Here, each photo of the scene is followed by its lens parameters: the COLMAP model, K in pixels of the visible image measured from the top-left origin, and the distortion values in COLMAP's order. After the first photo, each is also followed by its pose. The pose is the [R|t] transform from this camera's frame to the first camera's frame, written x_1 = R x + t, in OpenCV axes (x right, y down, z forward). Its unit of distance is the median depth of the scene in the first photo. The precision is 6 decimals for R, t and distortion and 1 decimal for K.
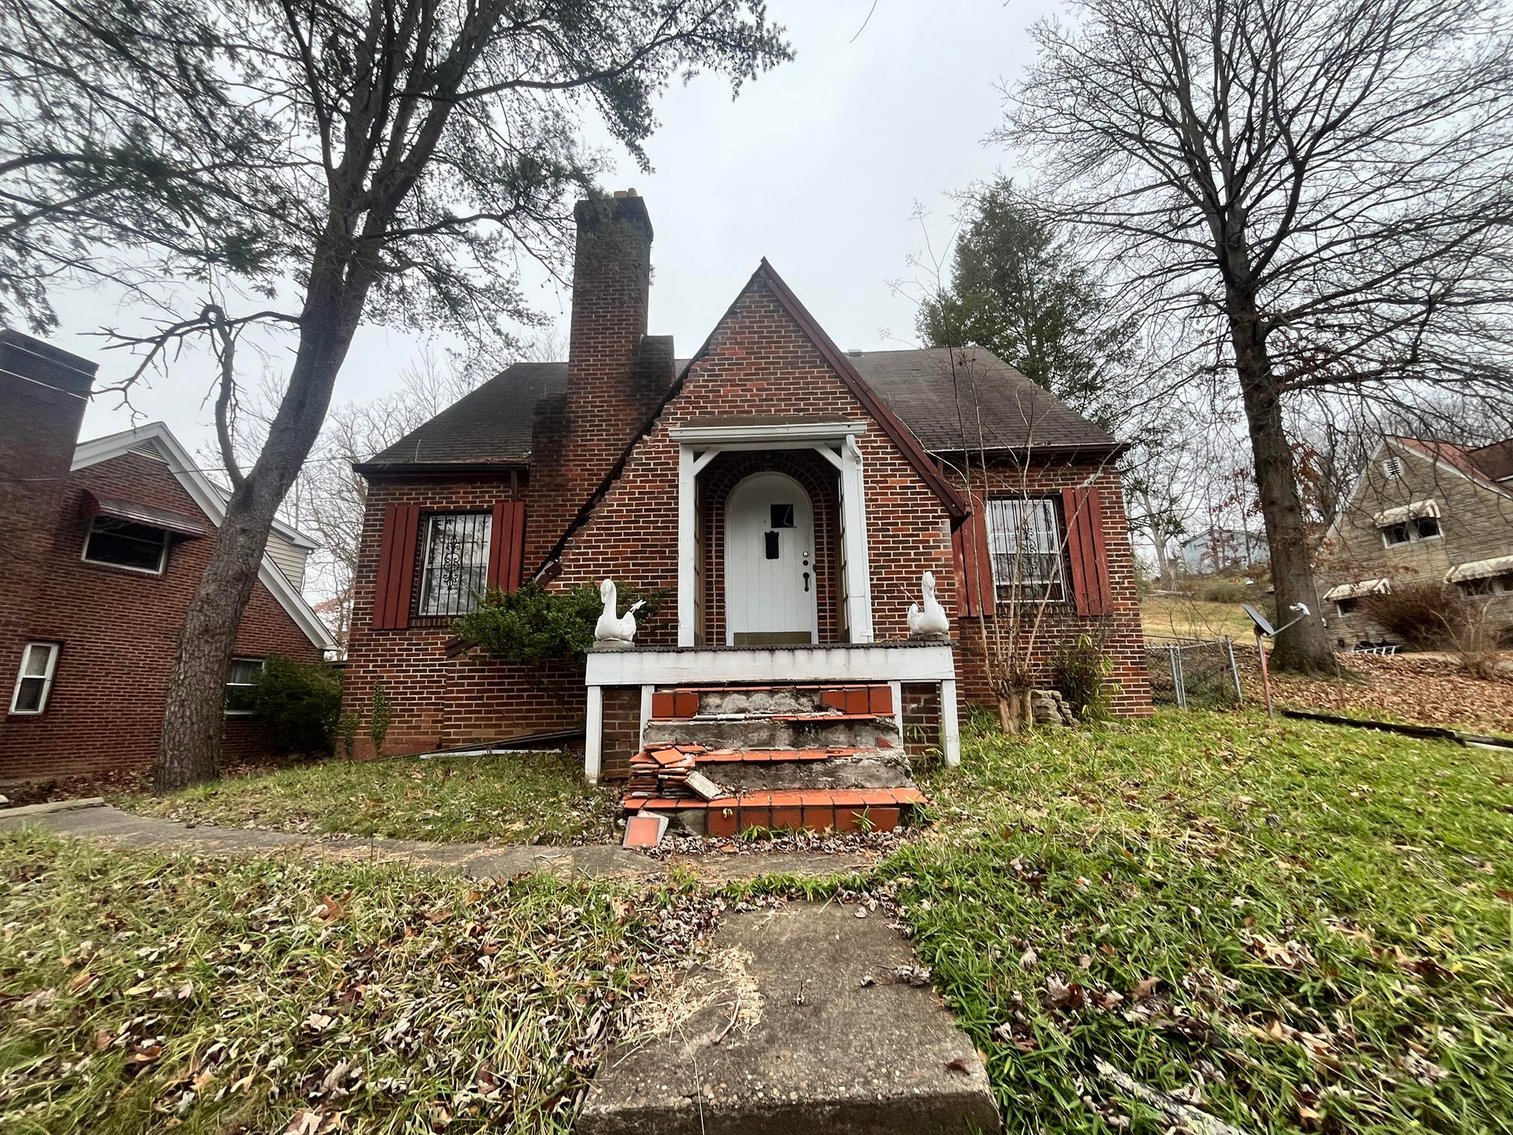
lens RADIAL K [[605.2, 0, 754.5], [0, 605.2, 565.7], [0, 0, 1]] dist [0.000078, 0.000169]
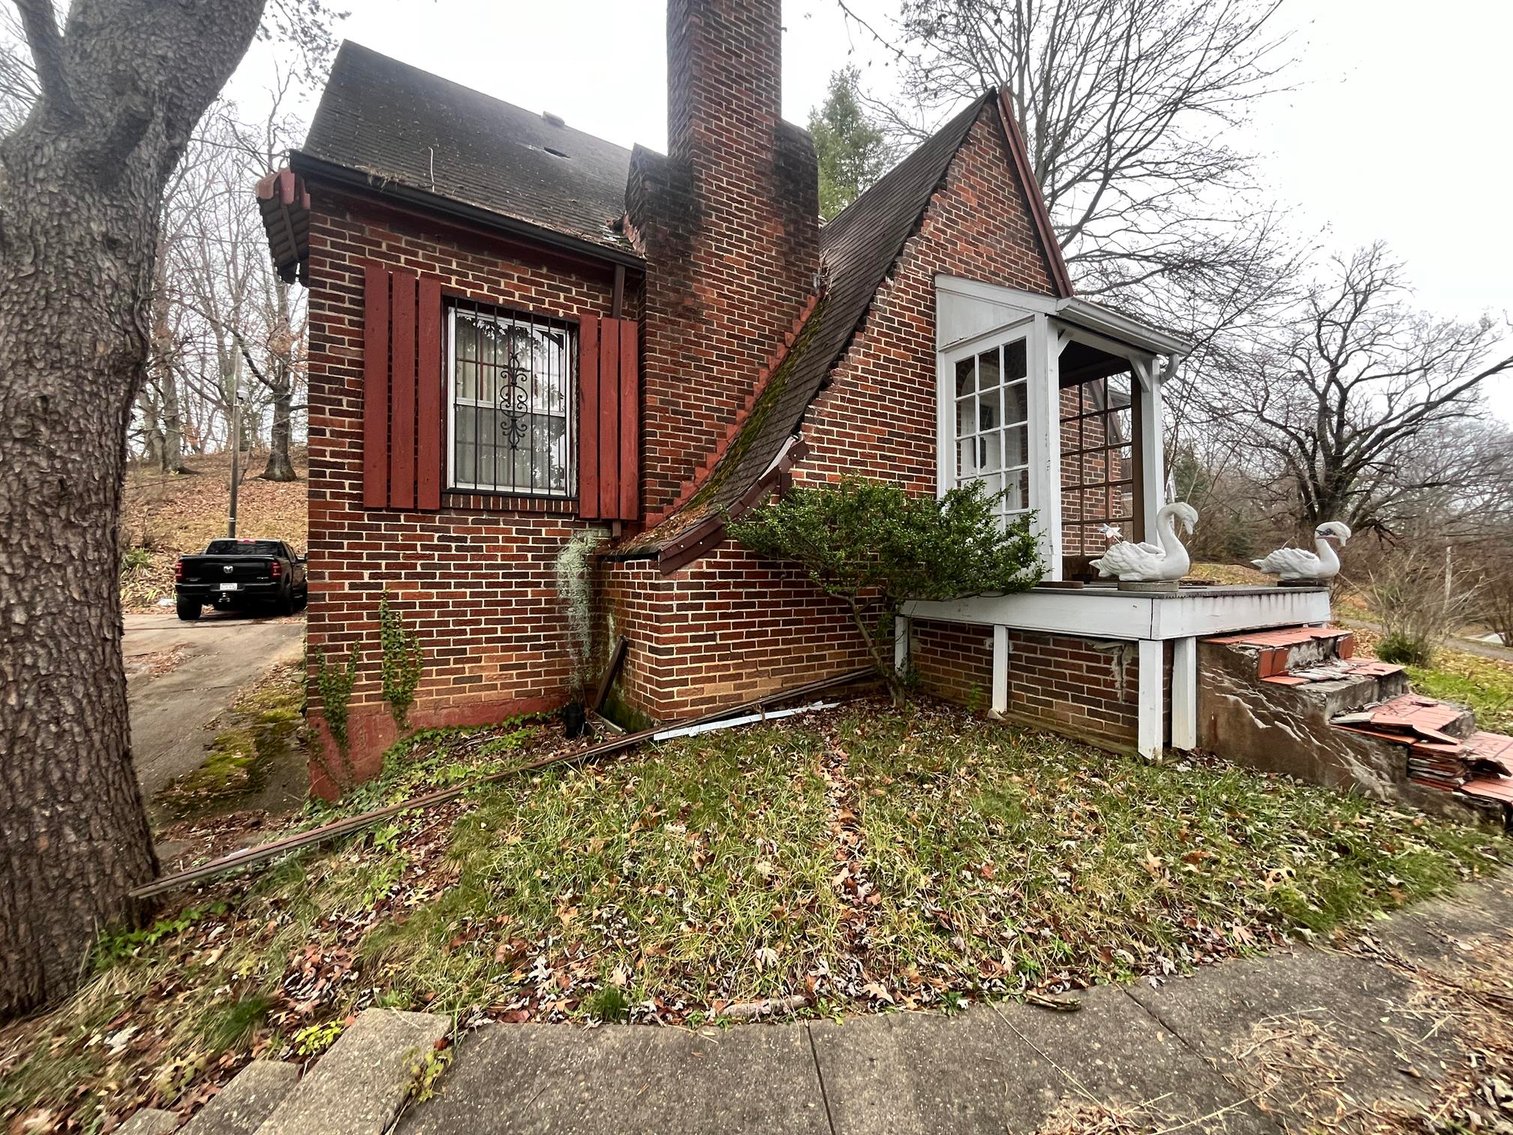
lens RADIAL K [[605.2, 0, 758.4], [0, 605.2, 565.5], [0, 0, 1]] dist [0.000078, 0.000169]
pose [[0.835313, 0.022677, 0.549307, -0.708412], [-0.127543, 0.979883, 0.153499, 0.033131], [-0.534776, -0.198280, 0.821401, 0.415469]]
